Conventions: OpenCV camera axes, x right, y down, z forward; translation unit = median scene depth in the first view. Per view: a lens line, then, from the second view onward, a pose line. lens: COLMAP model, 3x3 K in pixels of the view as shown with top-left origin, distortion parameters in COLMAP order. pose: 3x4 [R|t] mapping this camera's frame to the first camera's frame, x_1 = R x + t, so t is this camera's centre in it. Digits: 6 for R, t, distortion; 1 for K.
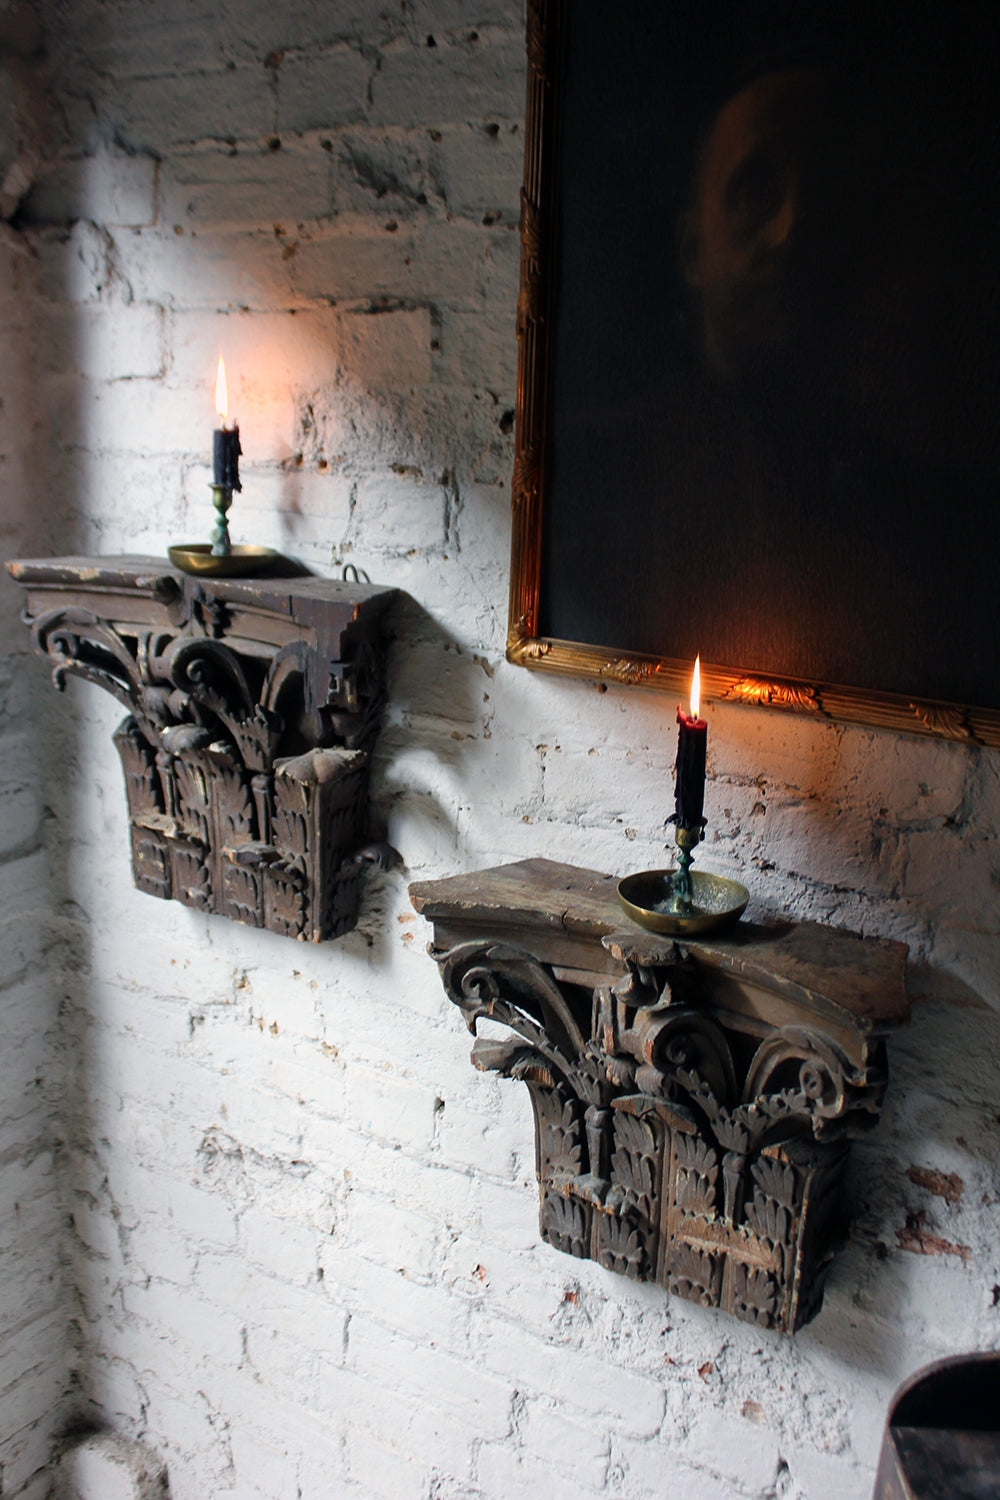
lens RADIAL K [[1540.1, 0, 521.8], [0, 1540.1, 766.5], [0, 0, 1]] dist [-0.071054, 0.000000]
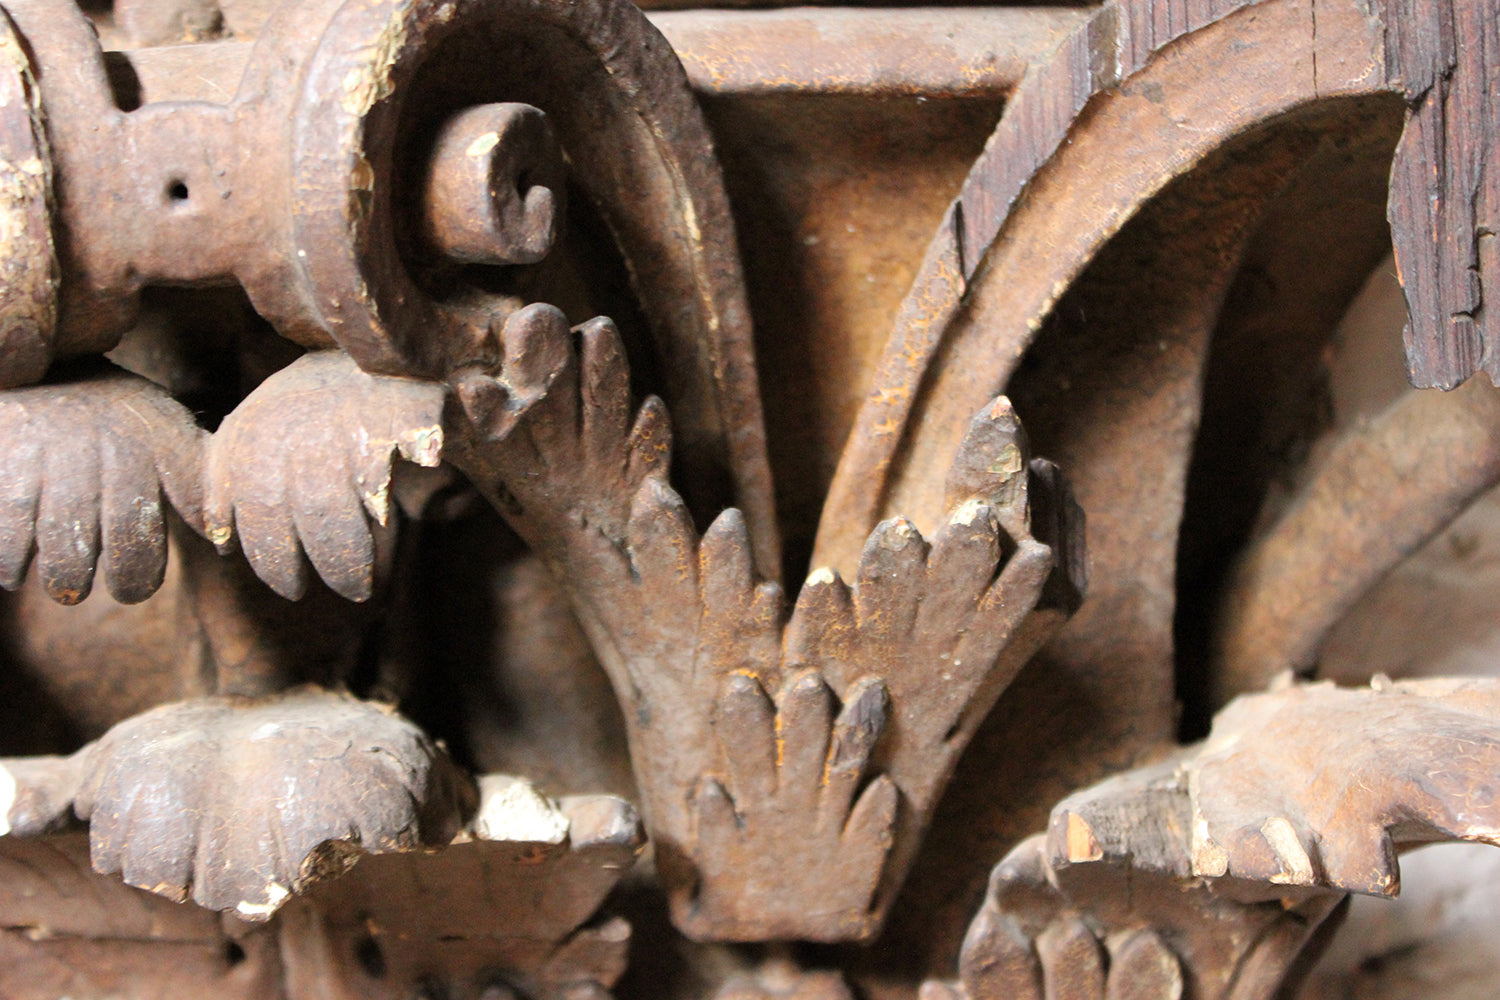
lens RADIAL K [[2690.1, 0, 751.5], [0, 2690.1, 490.4], [0, 0, 1]] dist [0.008784, 0.000000]
pose [[0.834456, -0.071654, 0.546396, -0.317423], [0.186117, 0.969895, -0.157047, 0.000920], [-0.518694, 0.232743, 0.822671, 0.808954]]
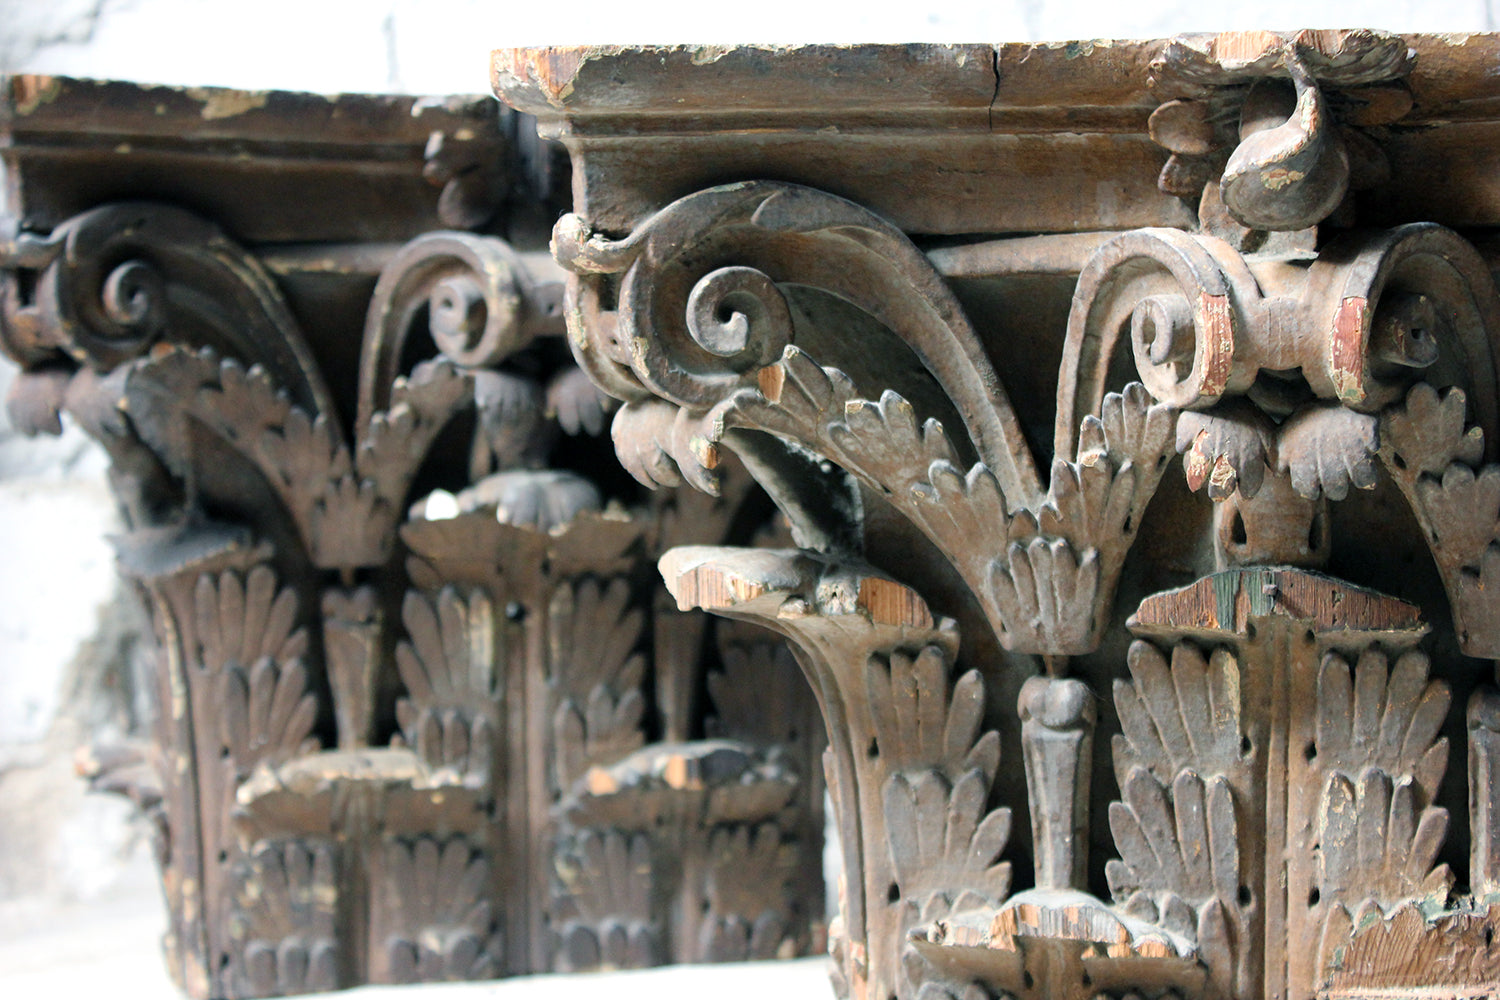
lens RADIAL K [[3060.0, 0, 757.3], [0, 3060.0, 486.8], [0, 0, 1]] dist [0.035668, 0.000000]
pose [[0.904456, -0.073406, 0.420203, -0.284398], [0.145248, 0.979214, -0.141575, 0.251927], [-0.401076, 0.189082, 0.896318, 0.363665]]
